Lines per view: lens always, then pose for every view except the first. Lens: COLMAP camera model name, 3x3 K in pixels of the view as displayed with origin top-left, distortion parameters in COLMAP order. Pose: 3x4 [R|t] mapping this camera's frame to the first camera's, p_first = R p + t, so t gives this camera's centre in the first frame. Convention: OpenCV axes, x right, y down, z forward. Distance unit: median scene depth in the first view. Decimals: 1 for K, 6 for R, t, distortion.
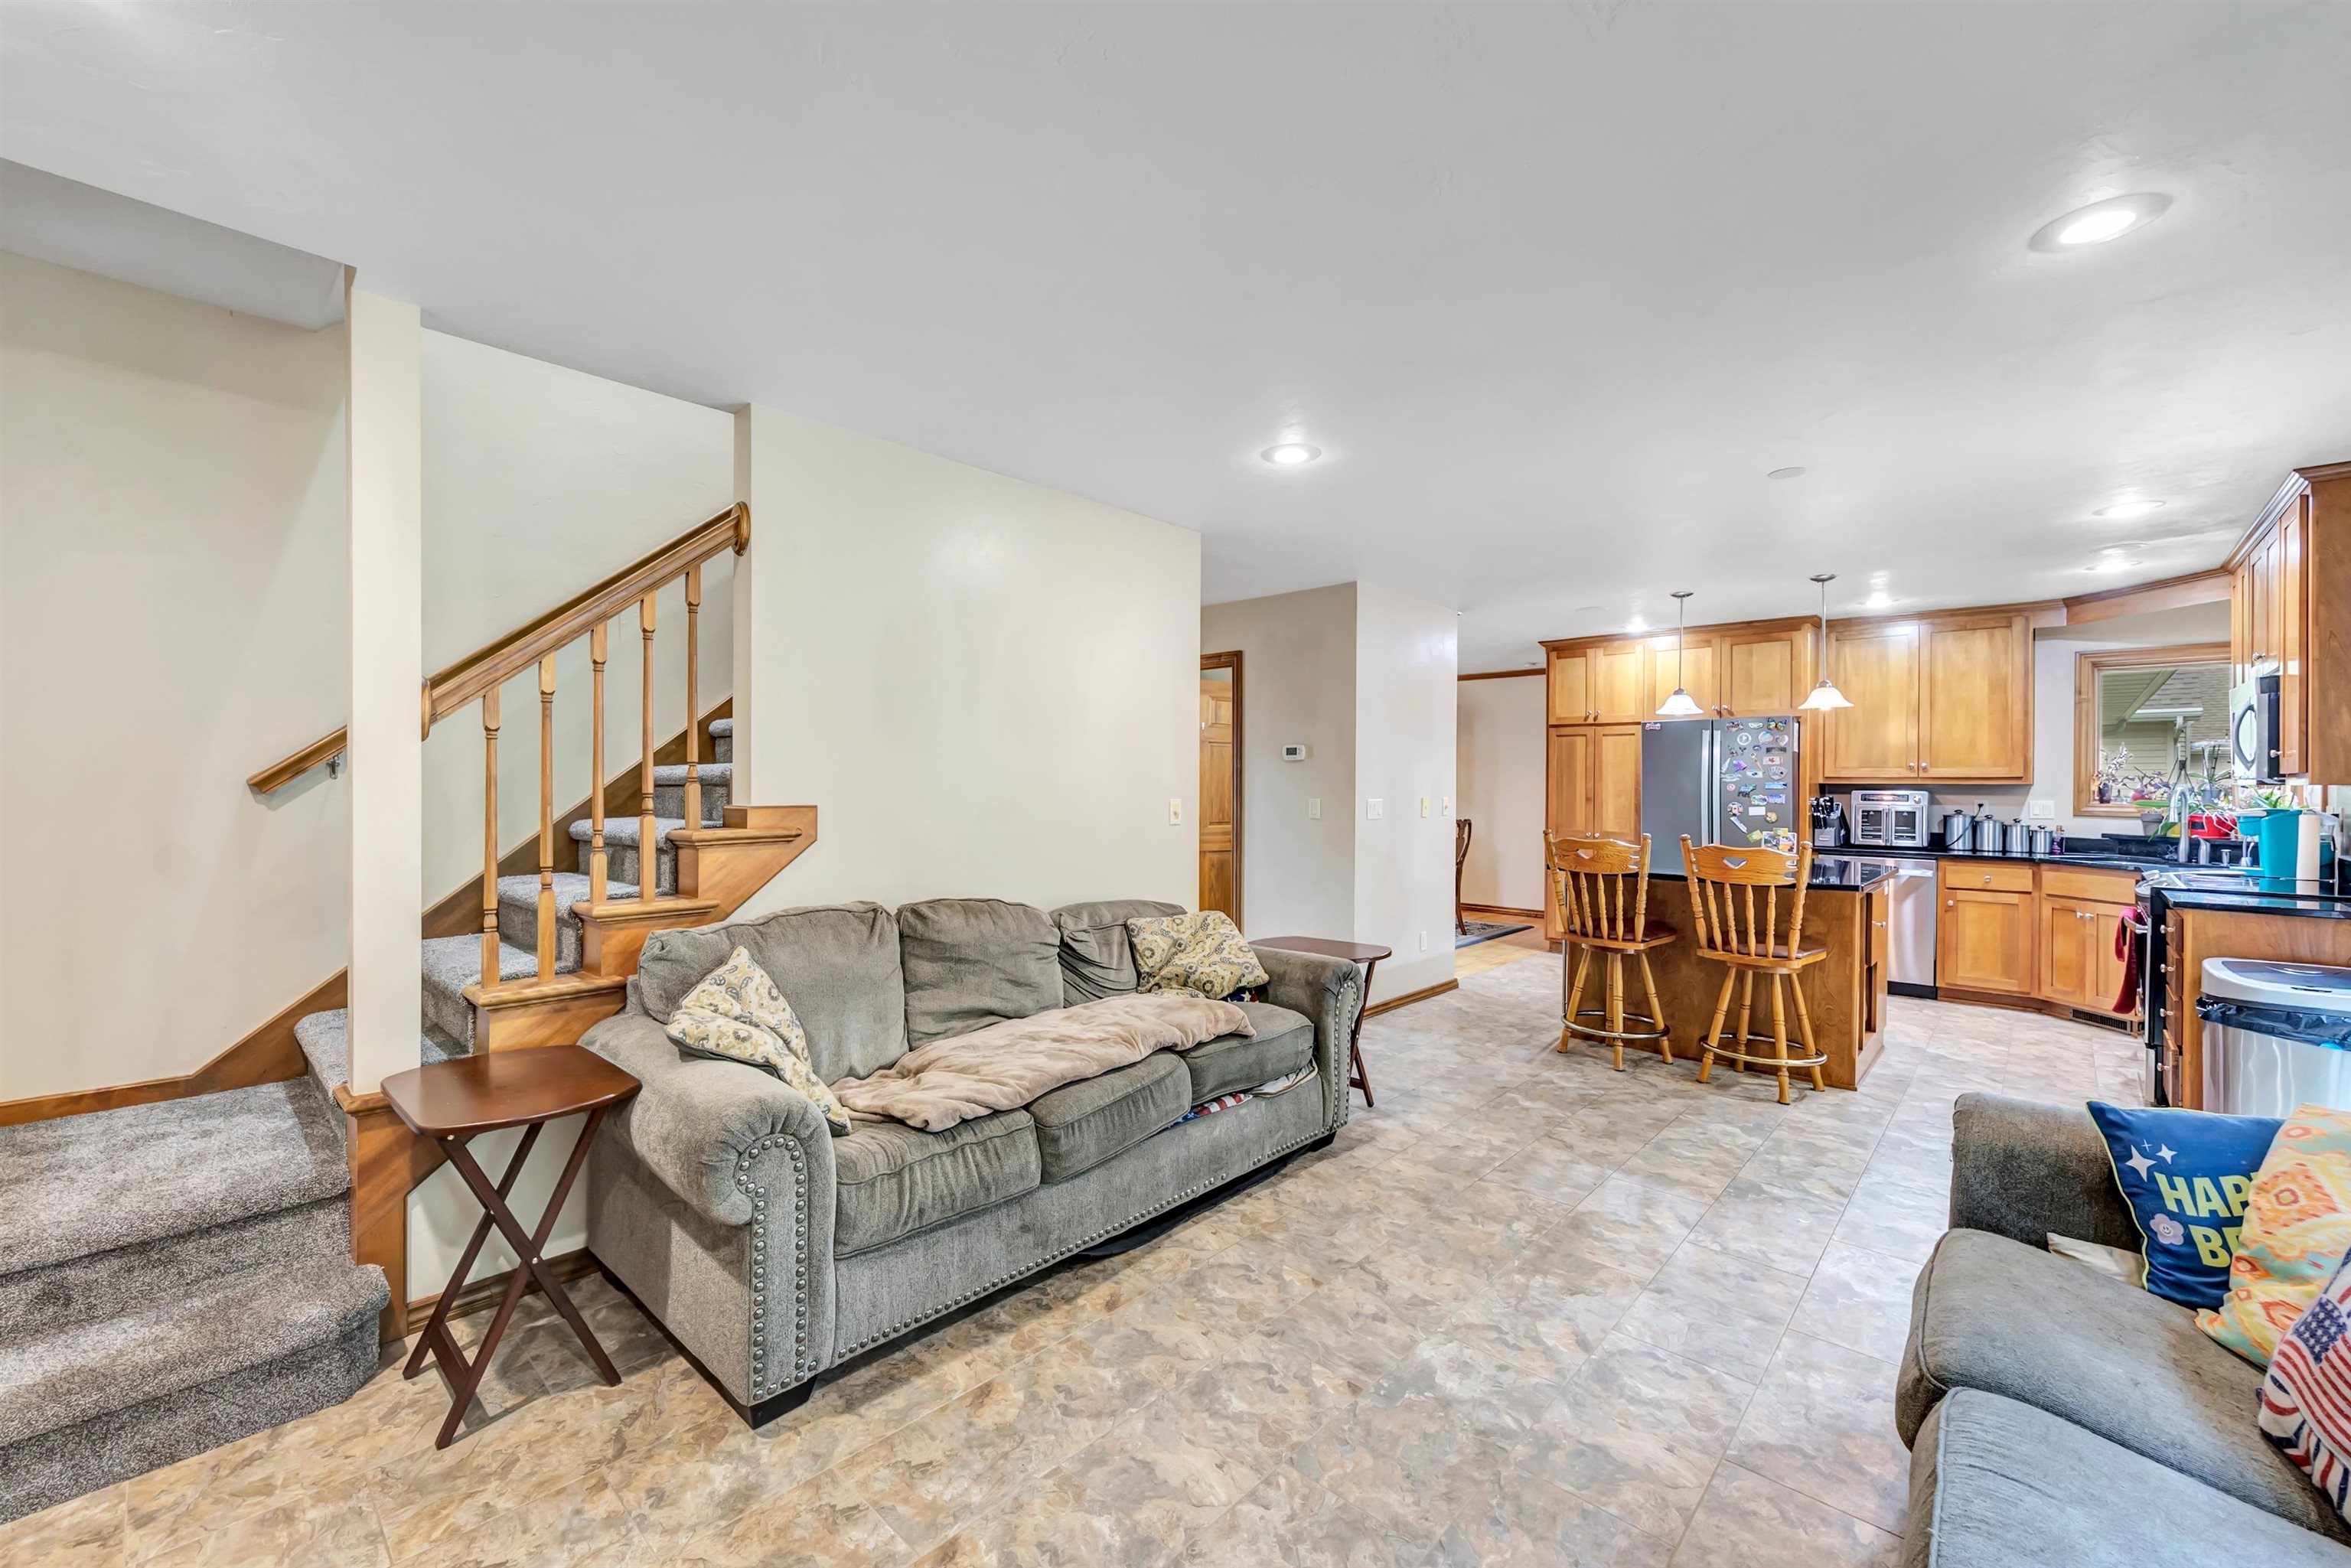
lens RADIAL K [[947.4, 0, 1153.5], [0, 947.4, 792.8], [0, 0, 1]] dist [-0.003276, -0.001595]
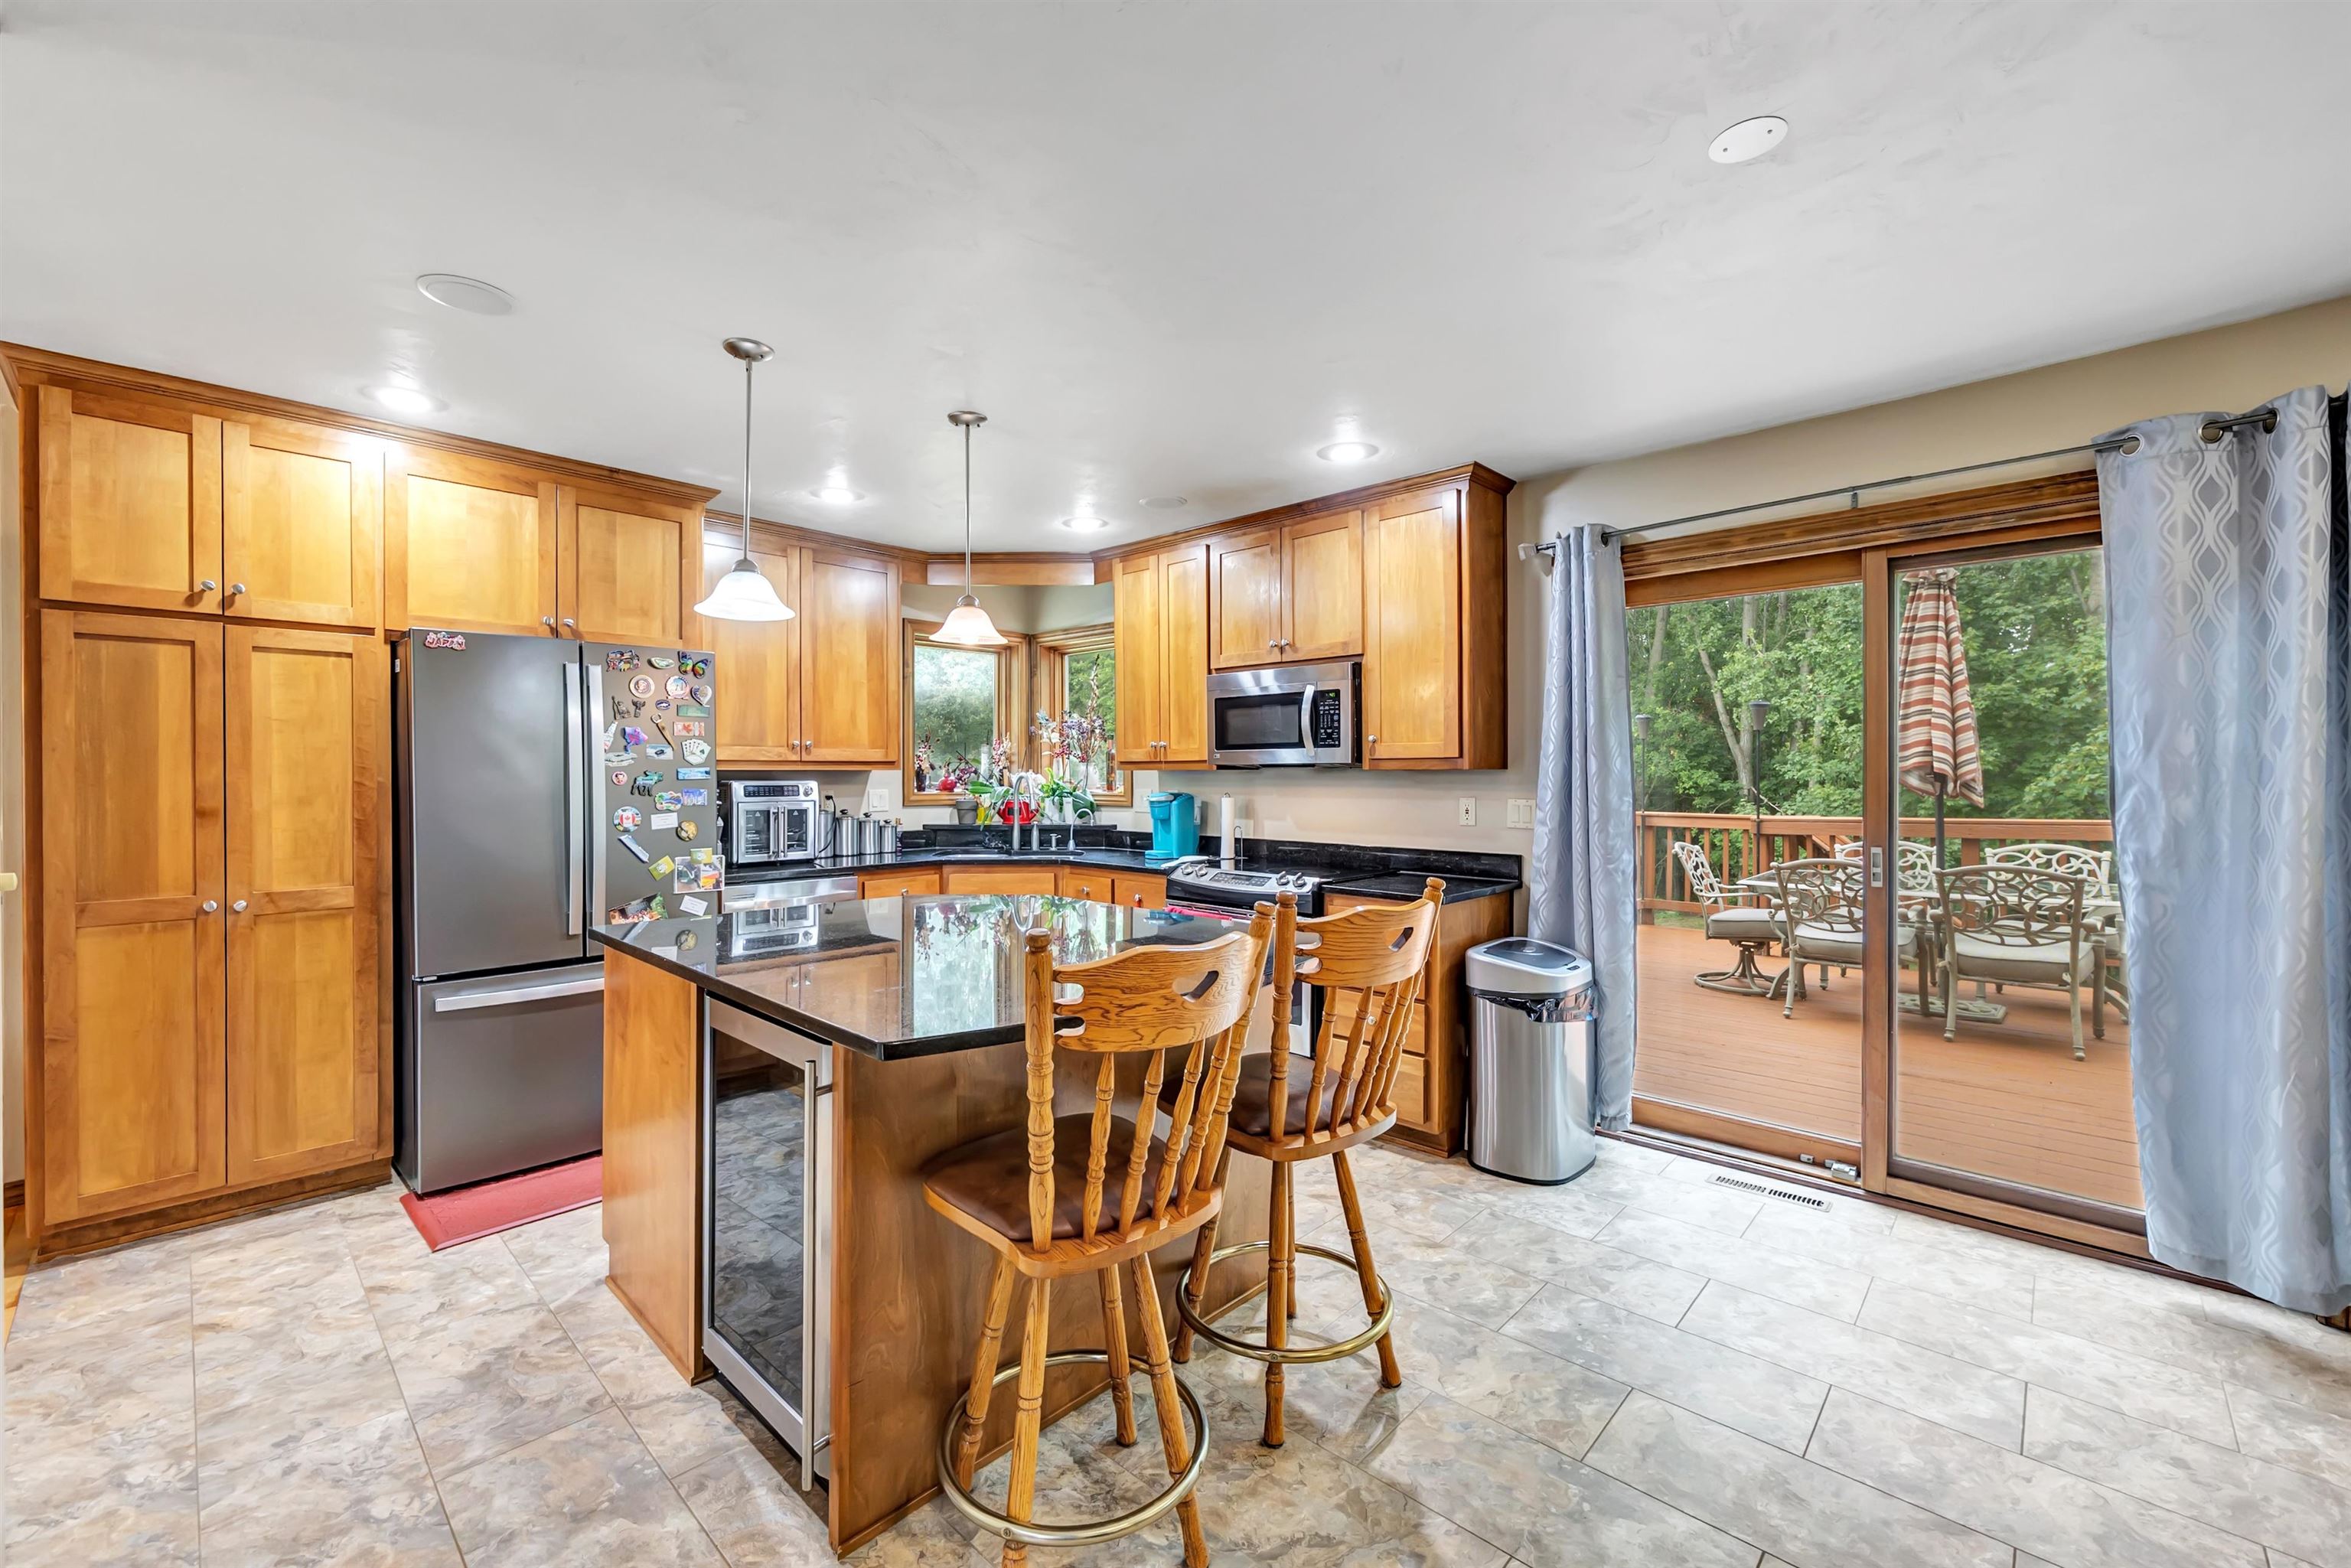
lens RADIAL K [[947.4, 0, 1171.5], [0, 947.4, 785.1], [0, 0, 1]] dist [-0.003276, -0.001595]
pose [[0.005098, -0.018110, 0.999823, 0.139526], [0.010989, 0.999777, 0.018053, -0.011825], [-0.999927, 0.010895, 0.005296, 1.044506]]
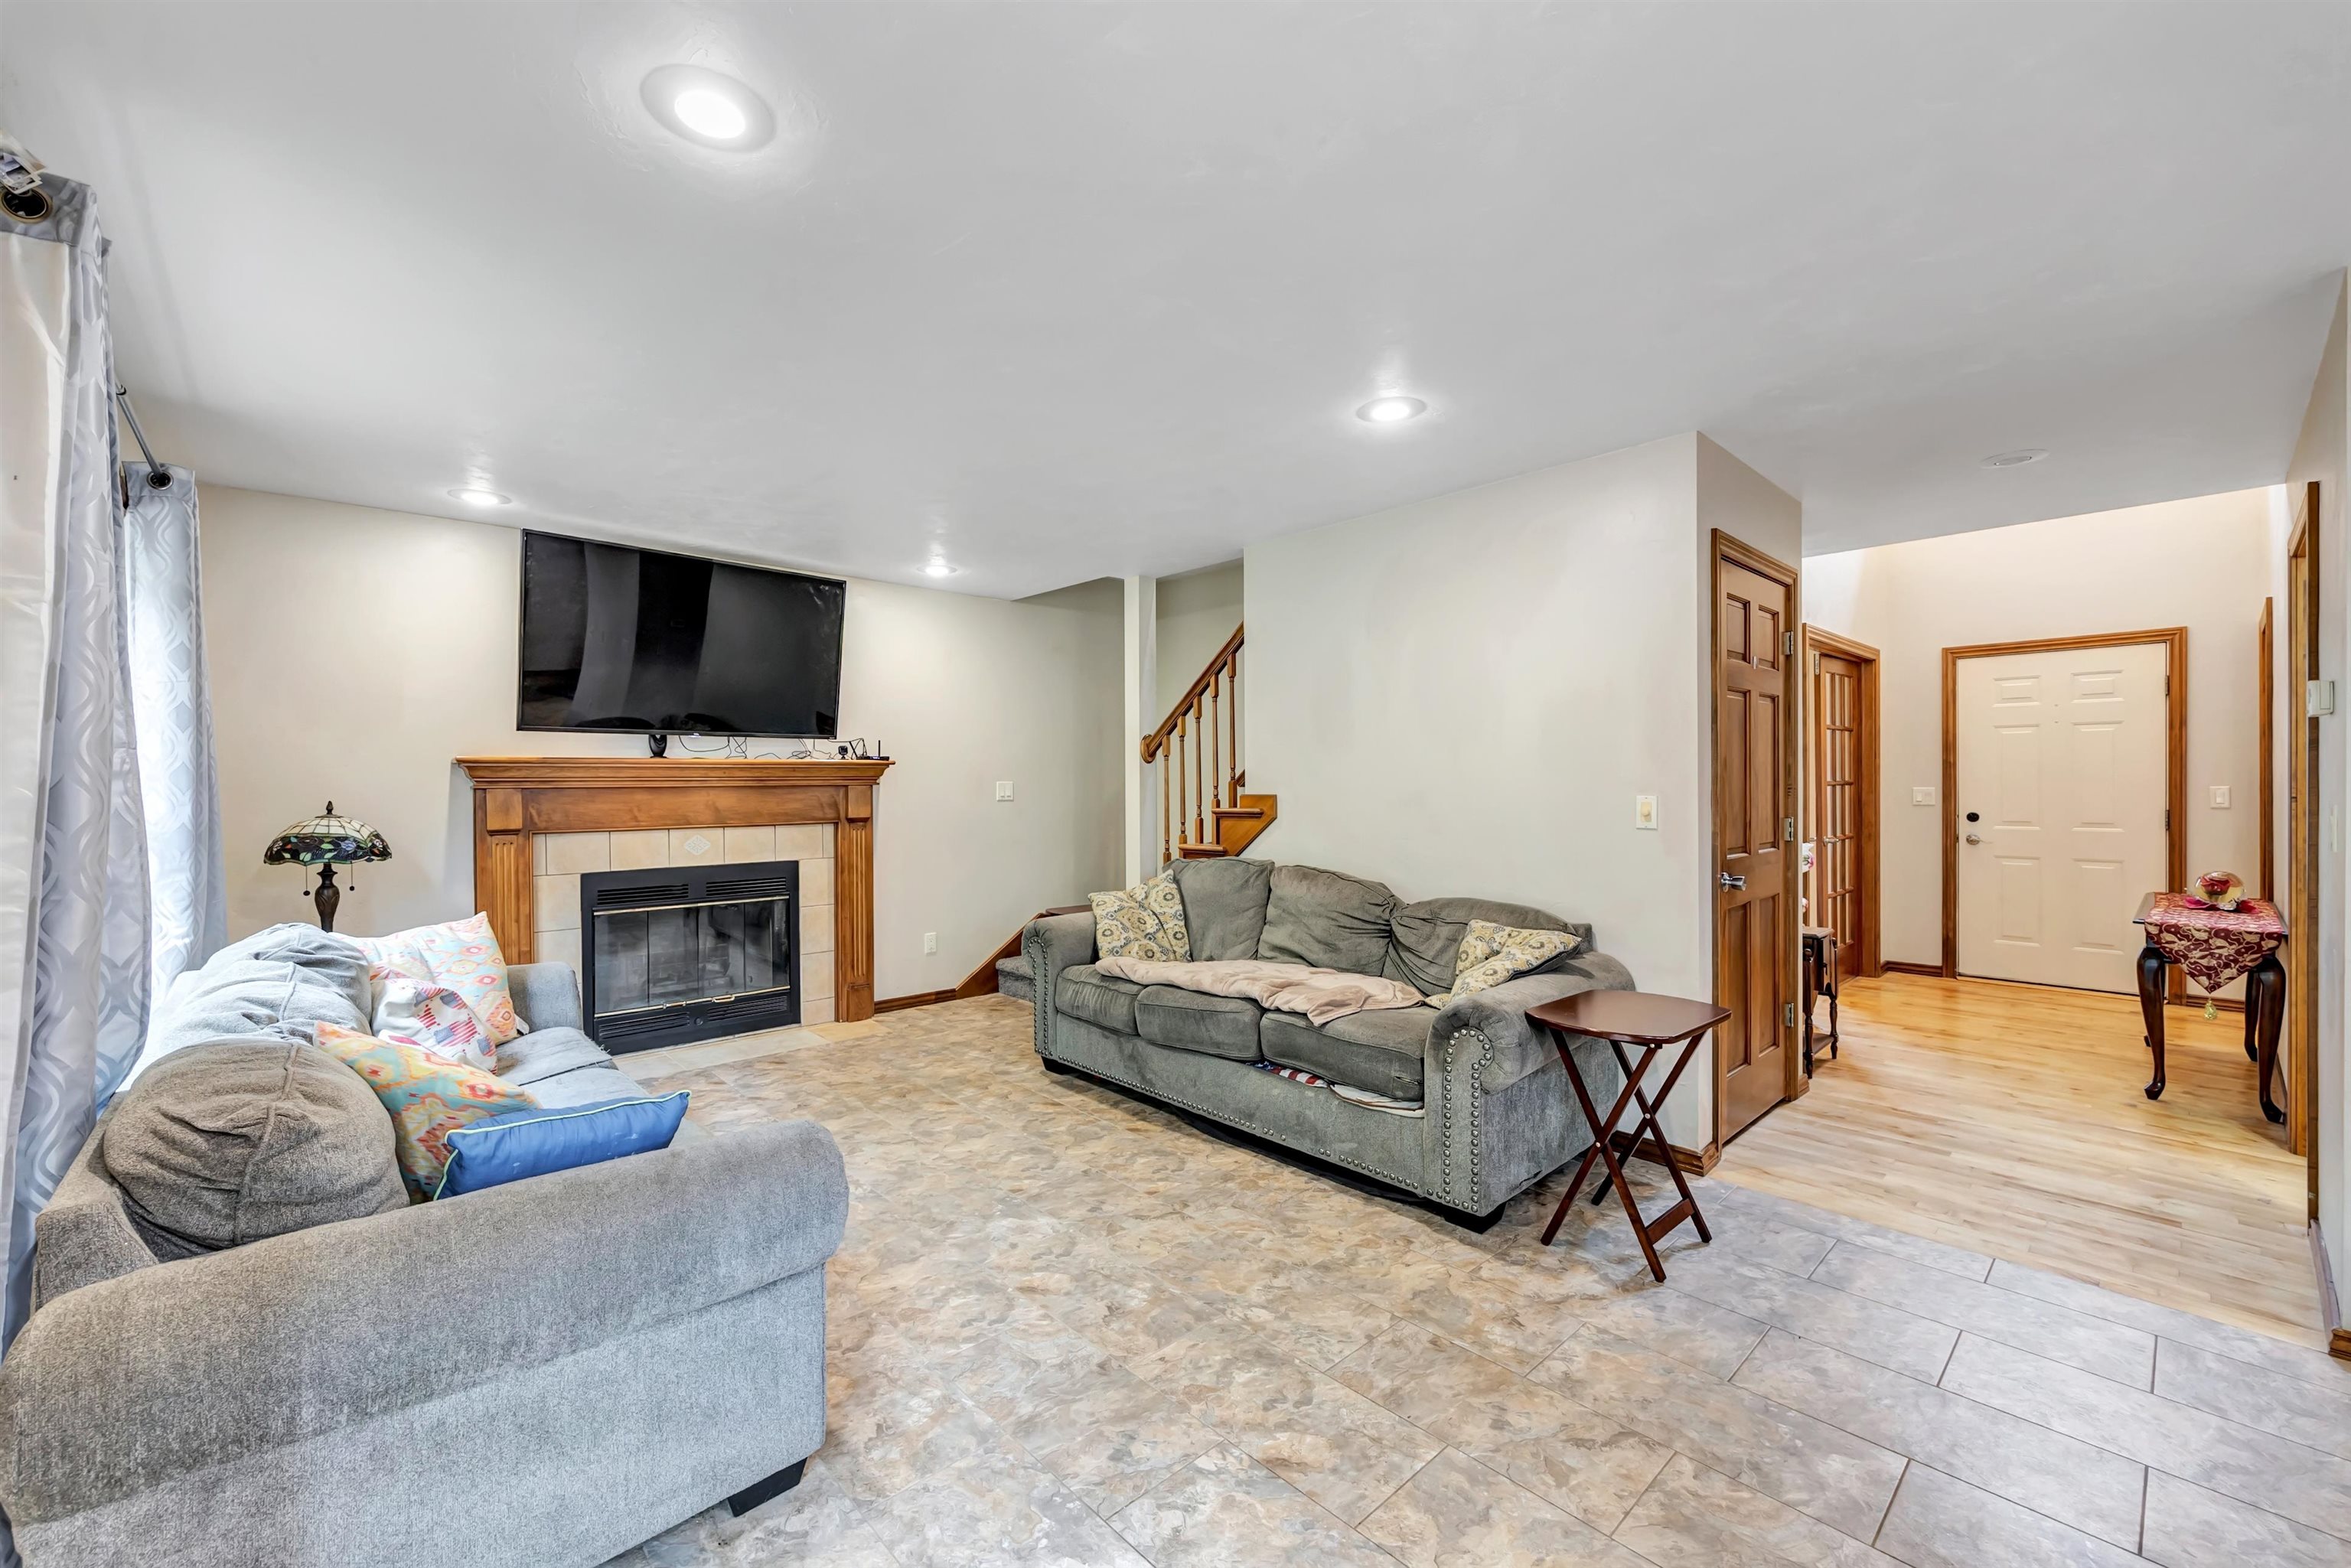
lens RADIAL K [[947.4, 0, 1173.0], [0, 947.4, 782.4], [0, 0, 1]] dist [-0.003276, -0.001595]
pose [[-0.068493, -0.006339, -0.997631, 0.823789], [-0.006662, 0.999960, -0.005897, 0.001727], [0.997629, 0.006242, -0.068532, 0.663057]]
